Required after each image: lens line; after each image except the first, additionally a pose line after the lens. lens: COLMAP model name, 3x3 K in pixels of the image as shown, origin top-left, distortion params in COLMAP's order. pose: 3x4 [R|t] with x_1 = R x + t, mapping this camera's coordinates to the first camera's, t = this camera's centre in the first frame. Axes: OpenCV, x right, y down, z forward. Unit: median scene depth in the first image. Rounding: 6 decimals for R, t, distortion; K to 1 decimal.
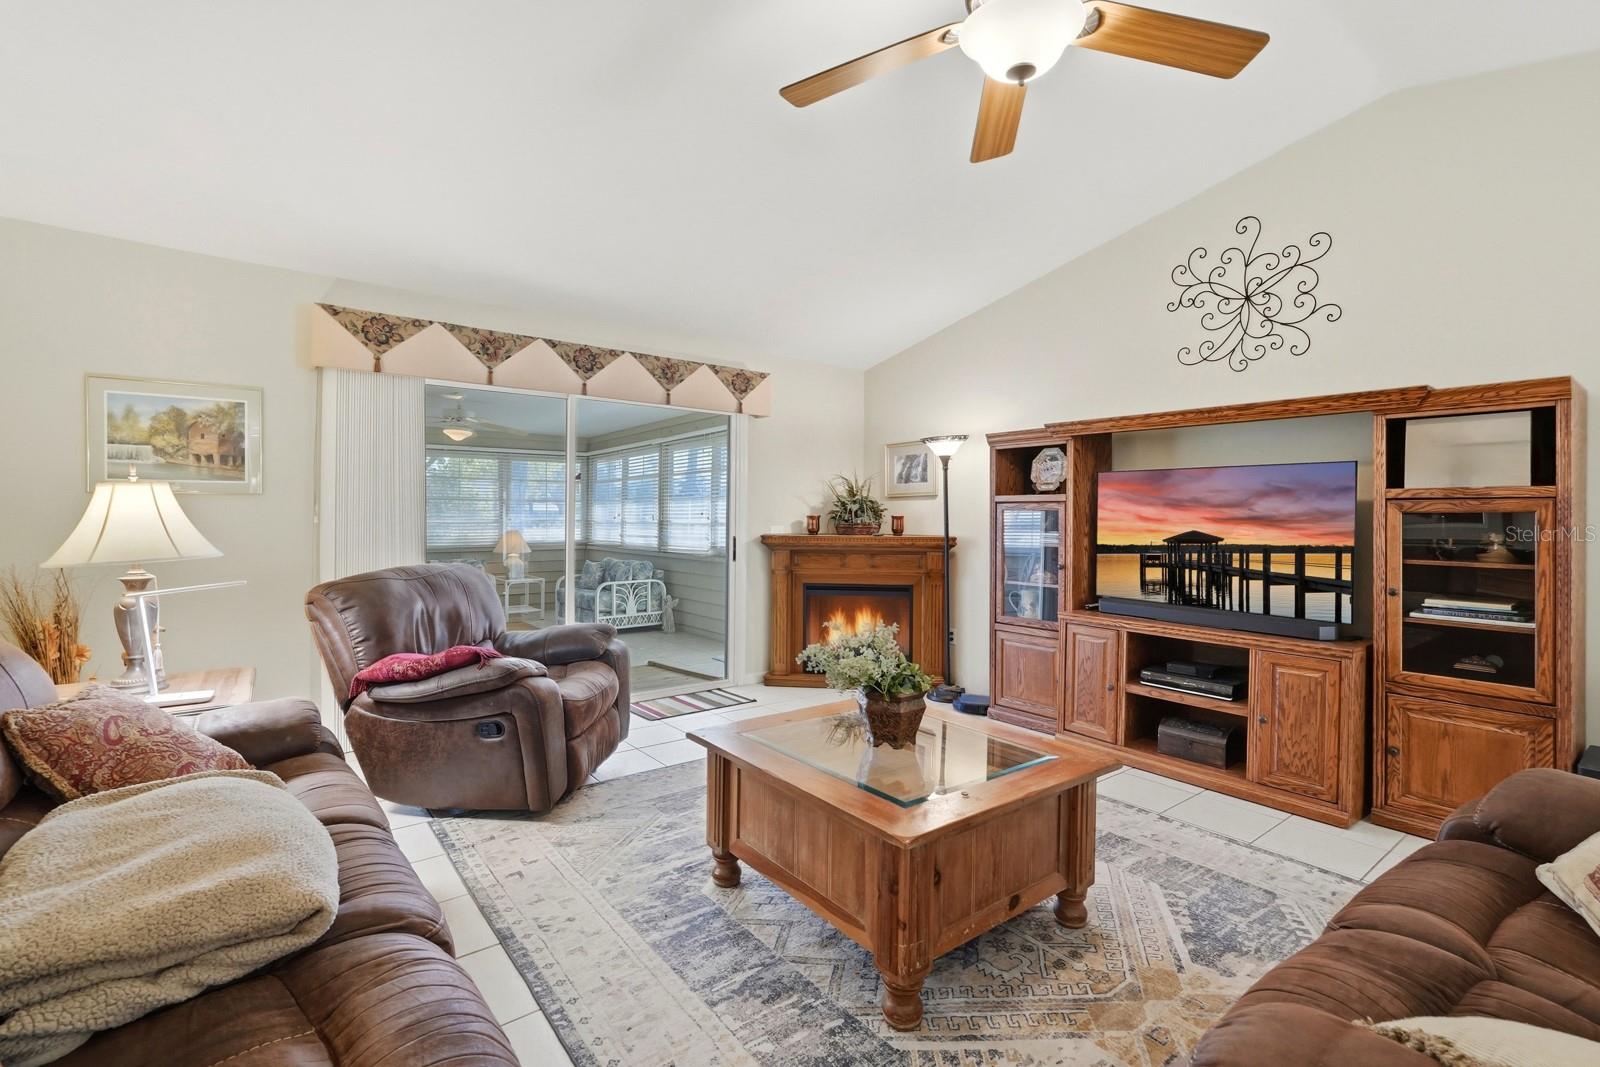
lens RADIAL K [[712.2, 0, 804.6], [0, 712.2, 519.8], [0, 0, 1]] dist [-0.007322, 0.002789]
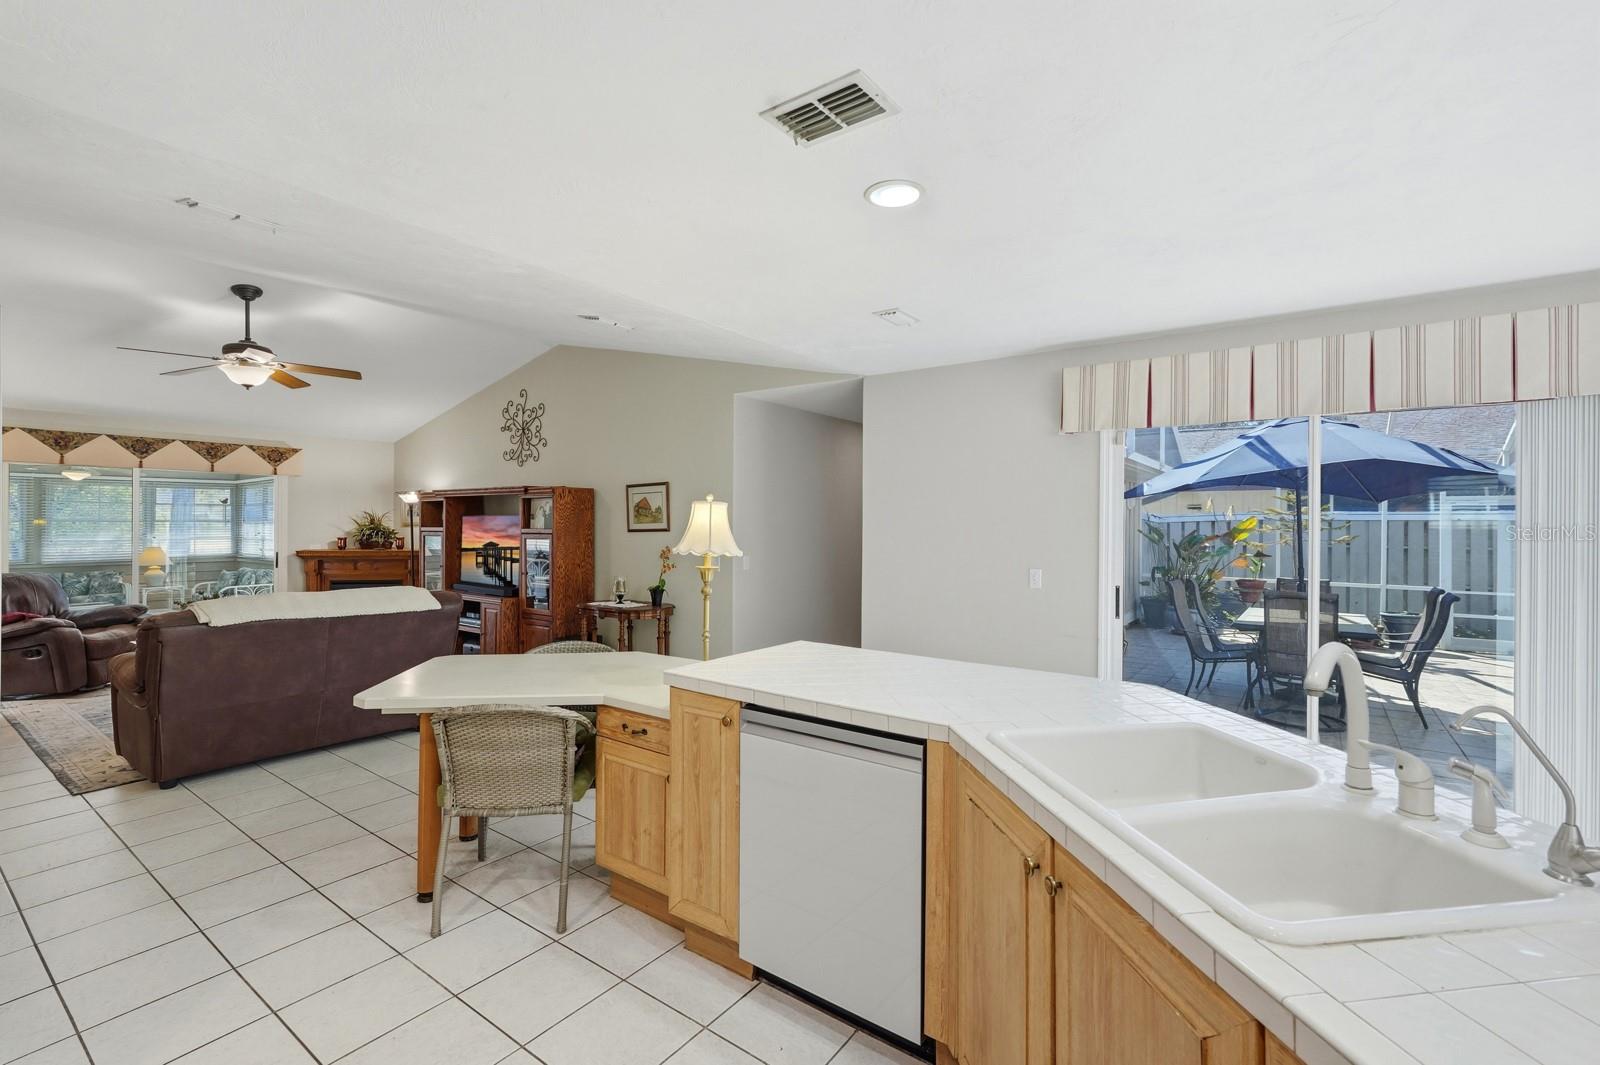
lens RADIAL K [[712.2, 0, 811.0], [0, 712.2, 524.6], [0, 0, 1]] dist [-0.007322, 0.002789]
pose [[0.963989, -0.004666, 0.265900, 0.870504], [0.006433, 0.999963, -0.005772, -0.028763], [-0.265863, 0.007275, 0.963983, -1.147923]]
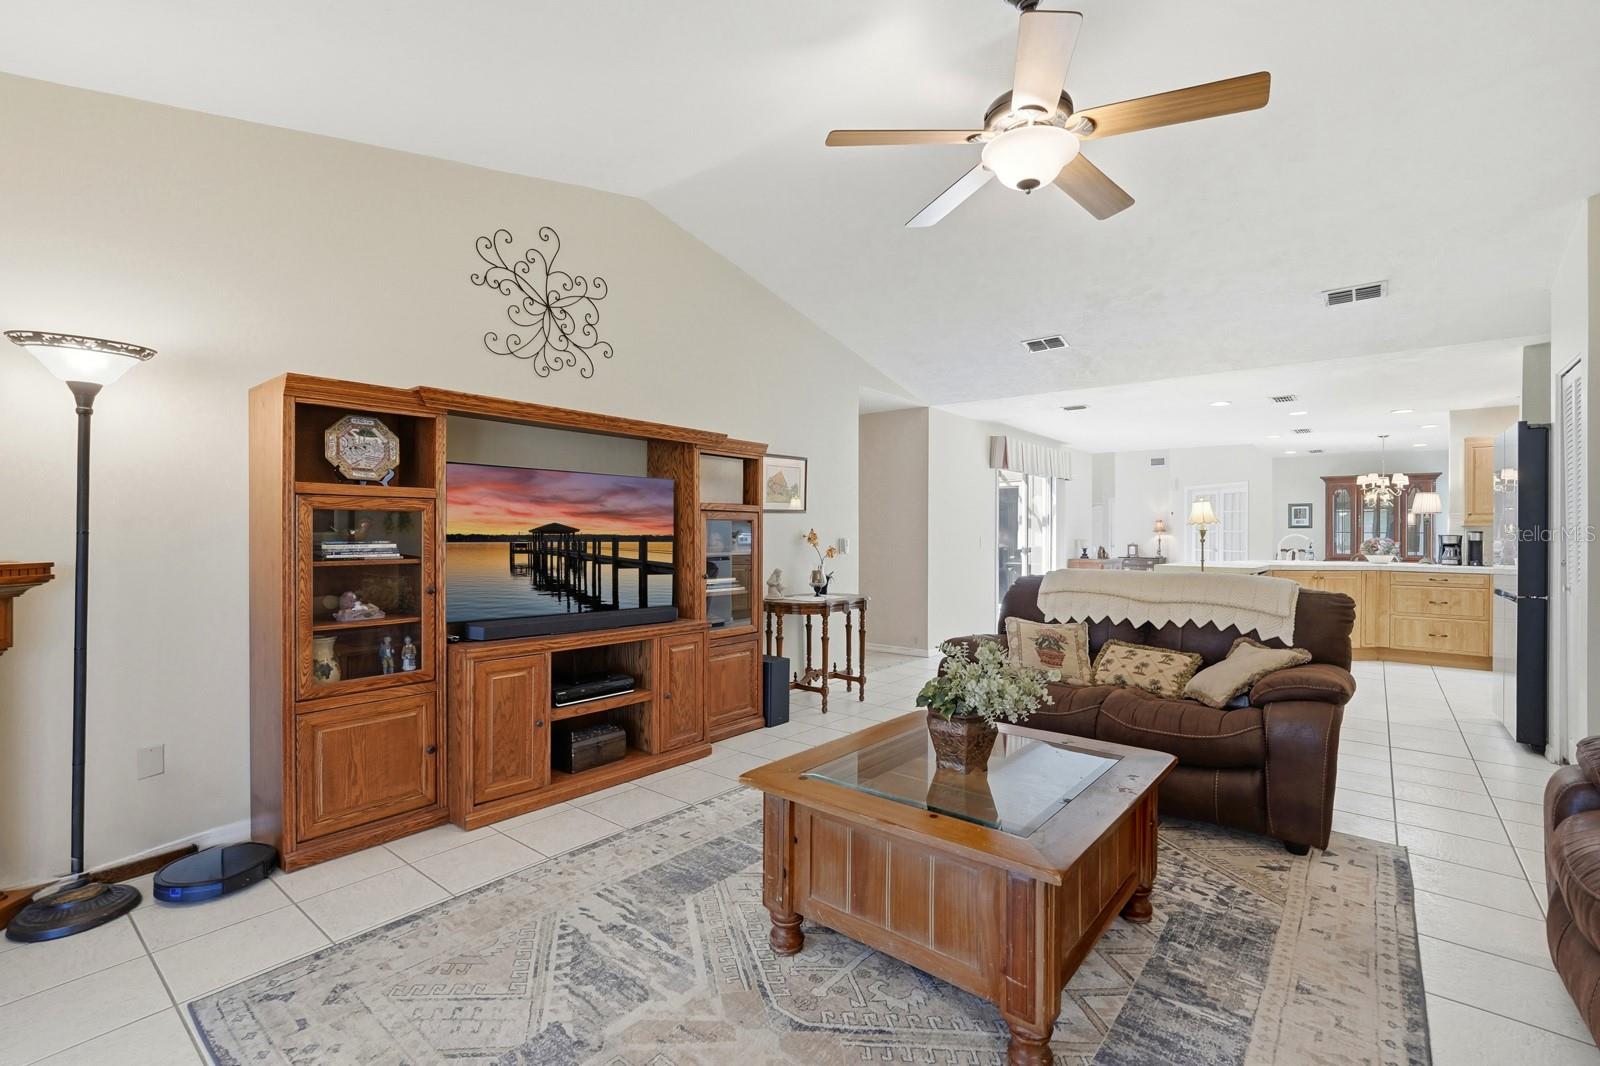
lens RADIAL K [[712.2, 0, 799.4], [0, 712.2, 531.5], [0, 0, 1]] dist [-0.007322, 0.002789]
pose [[-0.212020, -0.005844, 0.977248, -0.452523], [0.000784, 0.999981, 0.006150, 0.003780], [-0.977265, 0.002070, -0.212011, 0.864185]]
